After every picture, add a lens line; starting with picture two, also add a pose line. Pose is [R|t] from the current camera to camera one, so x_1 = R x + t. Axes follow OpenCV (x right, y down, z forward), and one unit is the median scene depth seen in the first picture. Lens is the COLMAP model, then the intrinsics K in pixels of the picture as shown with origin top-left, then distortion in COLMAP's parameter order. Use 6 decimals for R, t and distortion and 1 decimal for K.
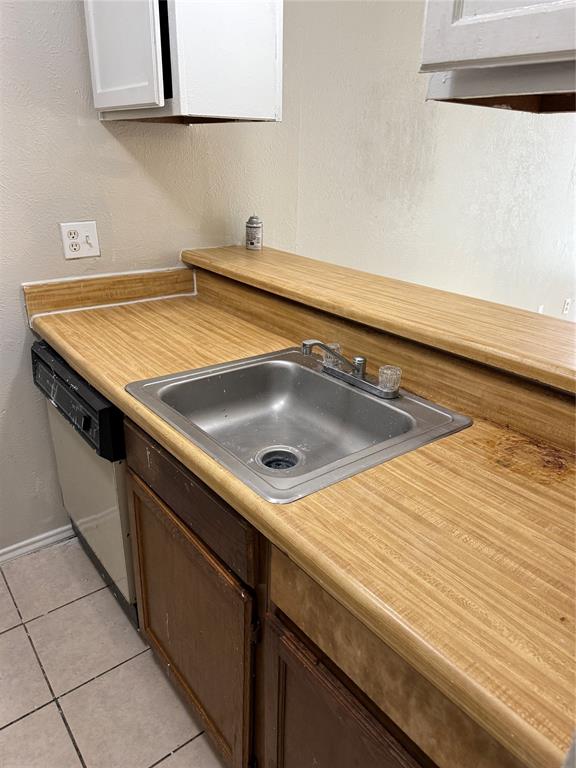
lens RADIAL K [[548.3, 0, 283.6], [0, 548.3, 392.8], [0, 0, 1]] dist [0.027998, -0.026702]
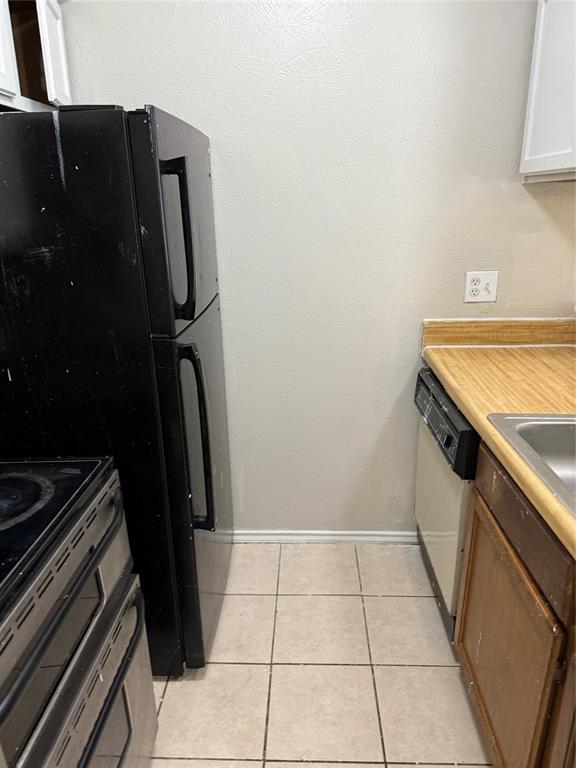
lens RADIAL K [[540.2, 0, 285.0], [0, 540.2, 385.8], [0, 0, 1]] dist [0.031310, -0.062366]
pose [[0.769109, 0.171749, -0.615608, 0.049487], [-0.226163, 0.974029, -0.010811, 0.027432], [0.597763, 0.147543, 0.787979, -0.099893]]
